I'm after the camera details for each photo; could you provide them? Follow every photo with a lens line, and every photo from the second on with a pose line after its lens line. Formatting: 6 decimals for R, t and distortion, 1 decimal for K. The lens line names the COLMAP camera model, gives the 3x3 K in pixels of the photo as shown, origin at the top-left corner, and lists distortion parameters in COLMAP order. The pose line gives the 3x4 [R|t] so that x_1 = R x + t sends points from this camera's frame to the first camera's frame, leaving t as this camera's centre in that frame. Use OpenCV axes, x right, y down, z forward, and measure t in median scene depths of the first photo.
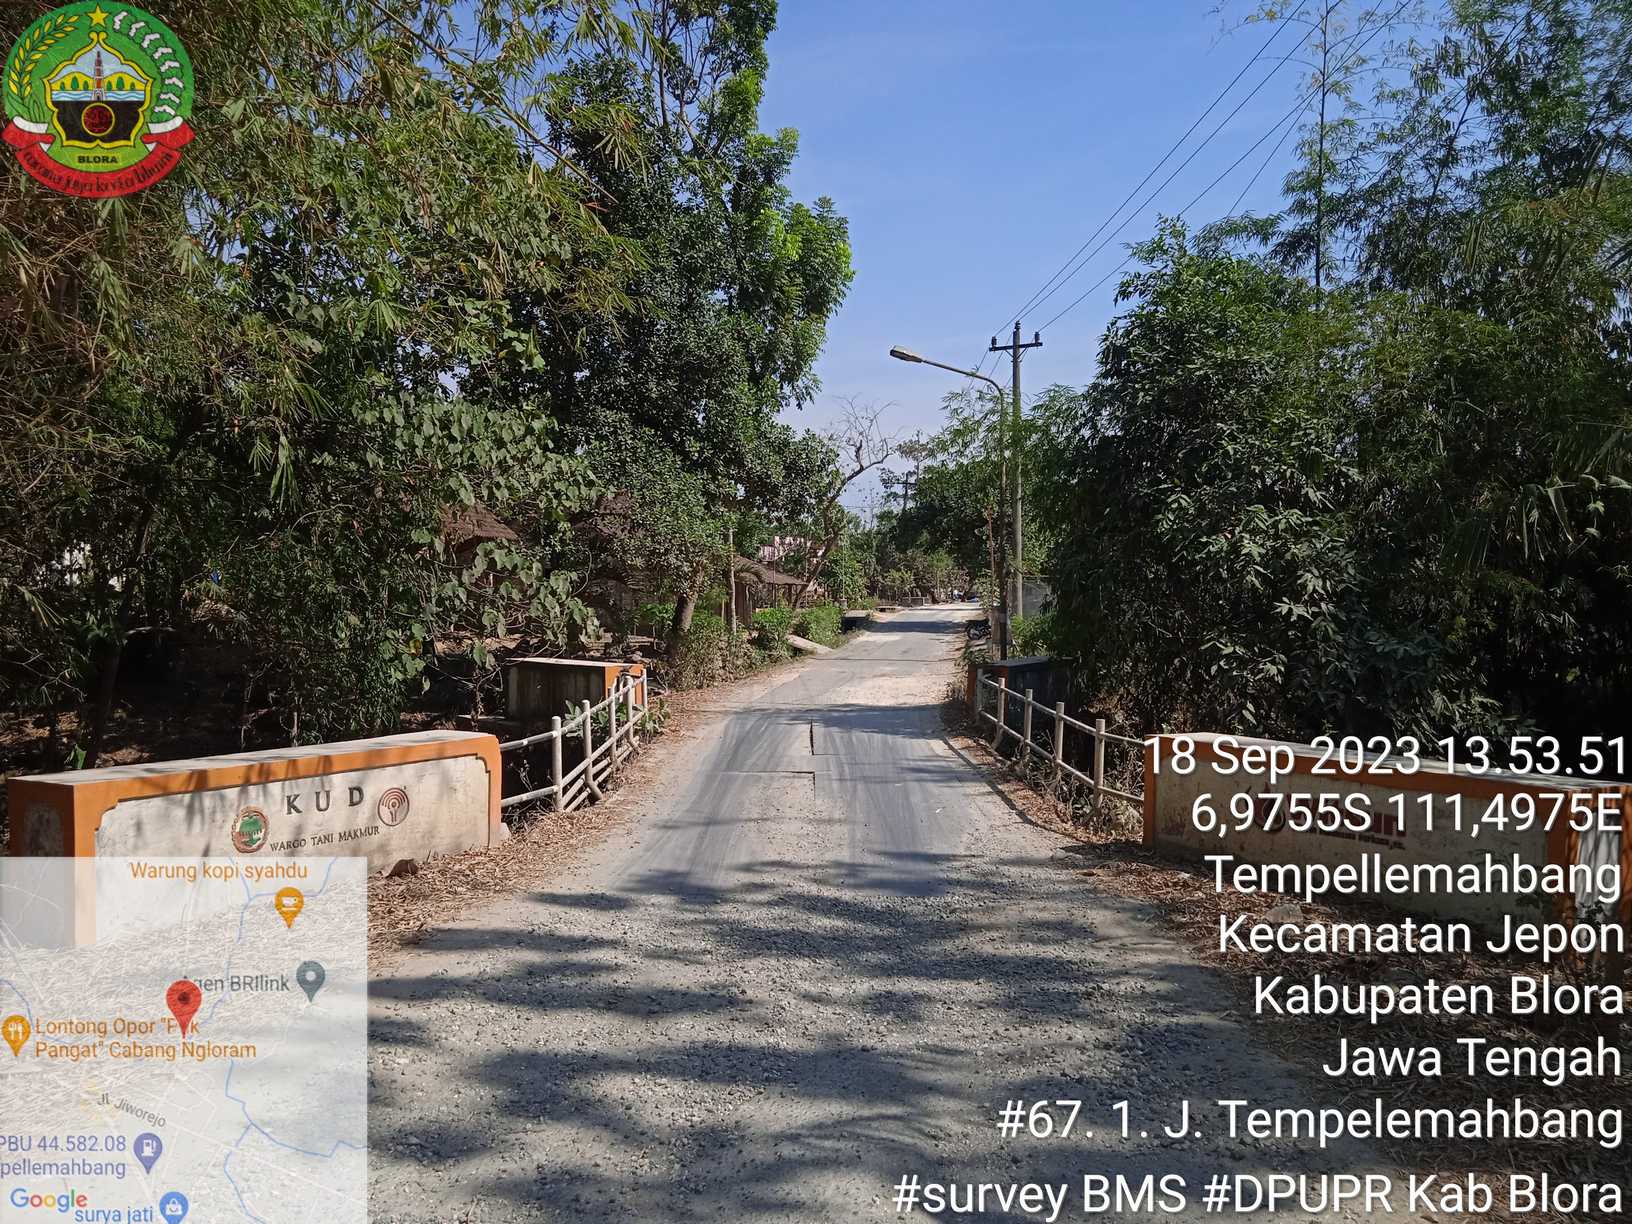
lens RADIAL K [[1365.5, 0, 816.9], [0, 1365.5, 629.6], [0, 0, 1]] dist [0.049372, -0.046173]
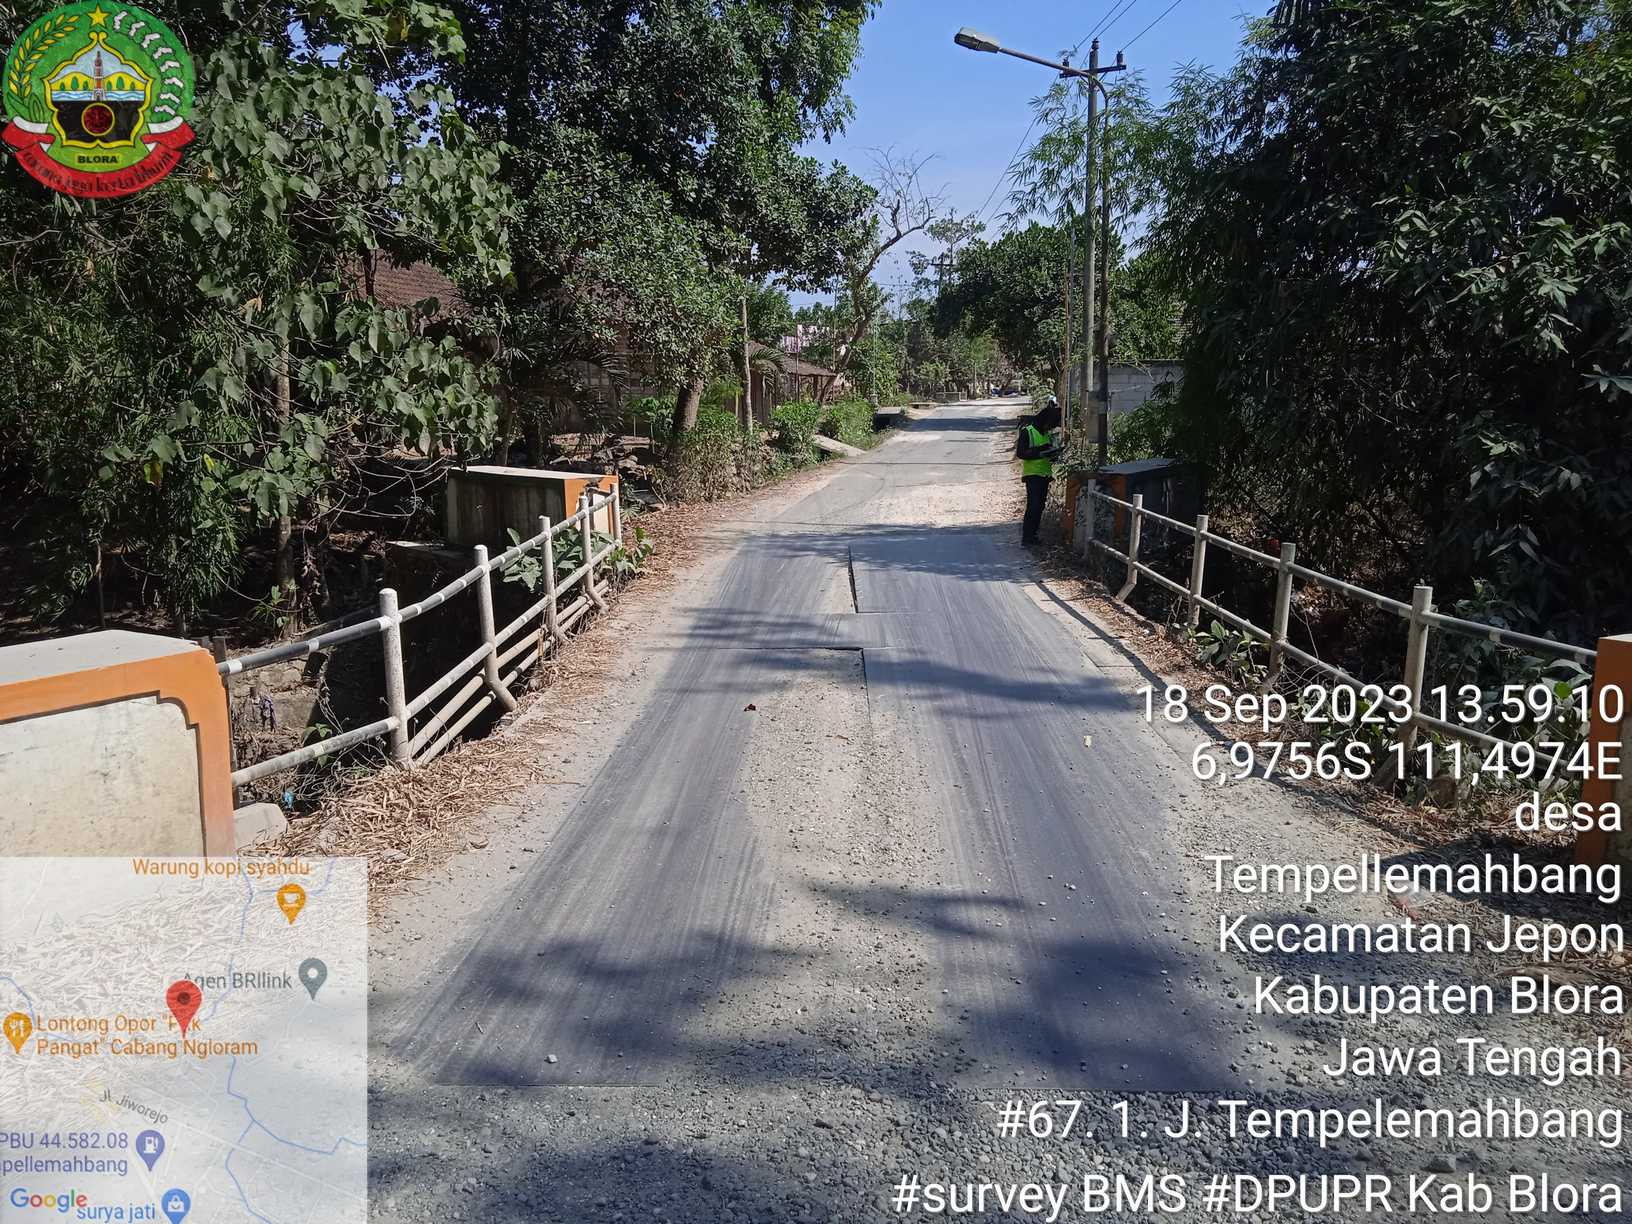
lens RADIAL K [[1402.4, 0, 816.0], [0, 1402.4, 612.0], [0, 0, 1]] dist [0.054985, -0.009956]
pose [[0.999802, -0.005687, -0.019071, -0.005265], [0.008099, 0.991629, 0.128867, 0.001143], [0.018179, -0.128995, 0.991479, 0.164174]]
